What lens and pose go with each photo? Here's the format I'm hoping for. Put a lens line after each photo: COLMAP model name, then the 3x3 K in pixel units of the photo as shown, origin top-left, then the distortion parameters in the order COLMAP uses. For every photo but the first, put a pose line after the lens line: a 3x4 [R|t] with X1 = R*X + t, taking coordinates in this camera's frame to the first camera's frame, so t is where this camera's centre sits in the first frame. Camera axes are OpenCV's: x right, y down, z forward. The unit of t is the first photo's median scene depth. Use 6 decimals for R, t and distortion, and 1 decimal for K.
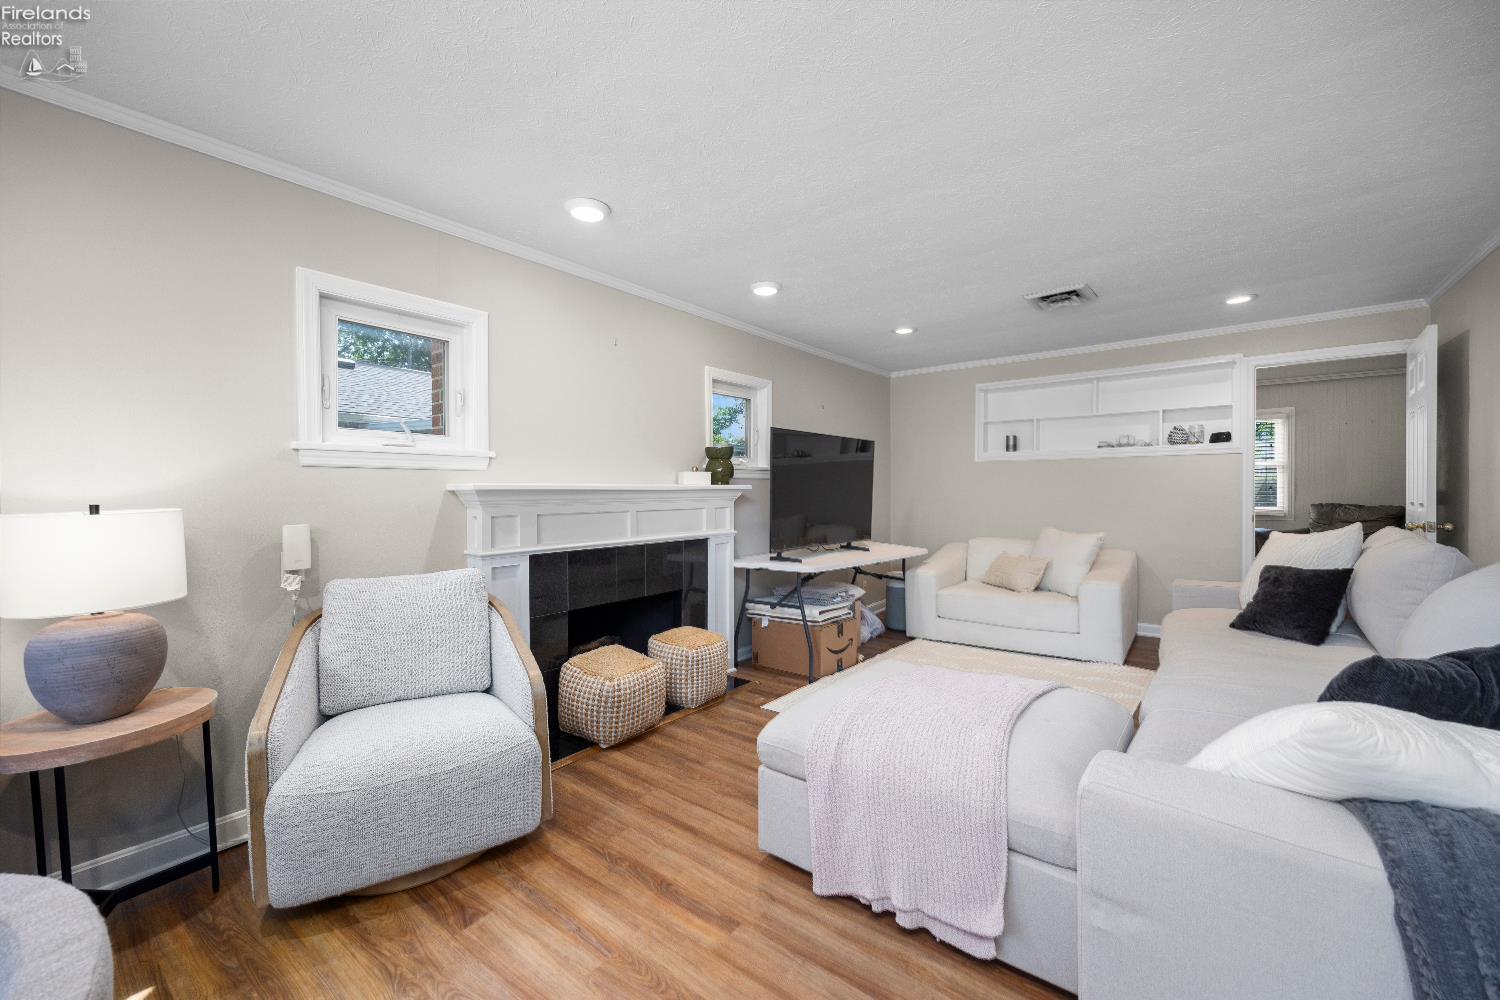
lens RADIAL K [[569.9, 0, 750.0], [0, 569.9, 500.0], [0, 0, 1]] dist [0.008548, -0.000071]
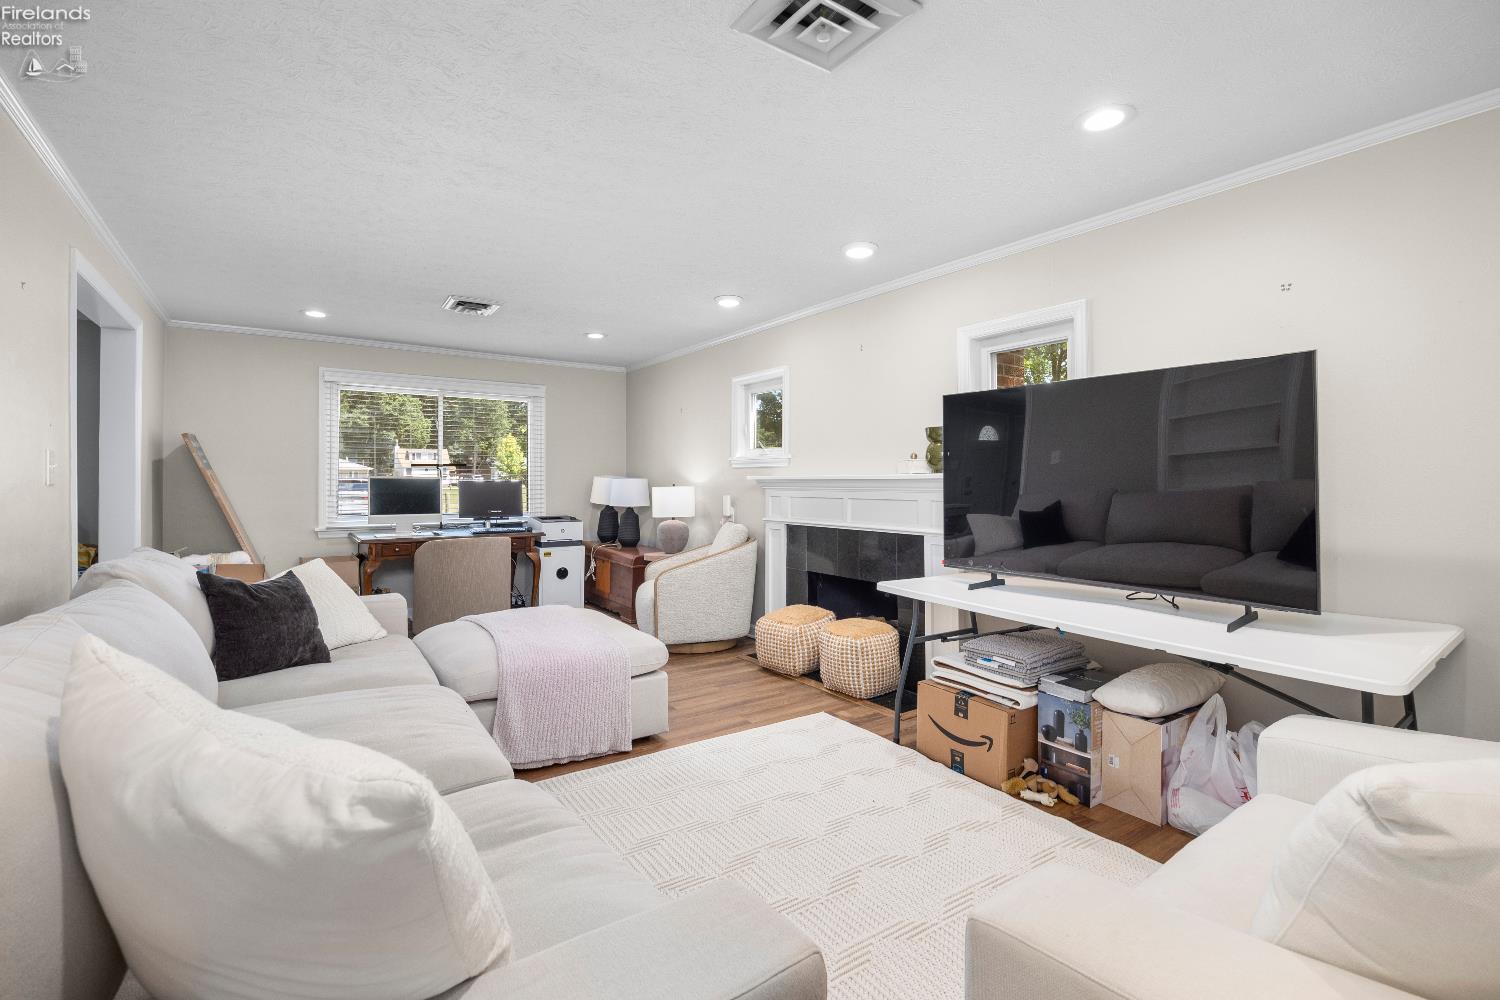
lens RADIAL K [[680.6, 0, 752.9], [0, 680.6, 475.1], [0, 0, 1]] dist [-0.000069, -0.000010]
pose [[-0.263672, 0.002446, -0.964609, 1.105919], [-0.004856, 0.999981, 0.003864, -0.030447], [0.964600, 0.005703, -0.263655, 1.158185]]
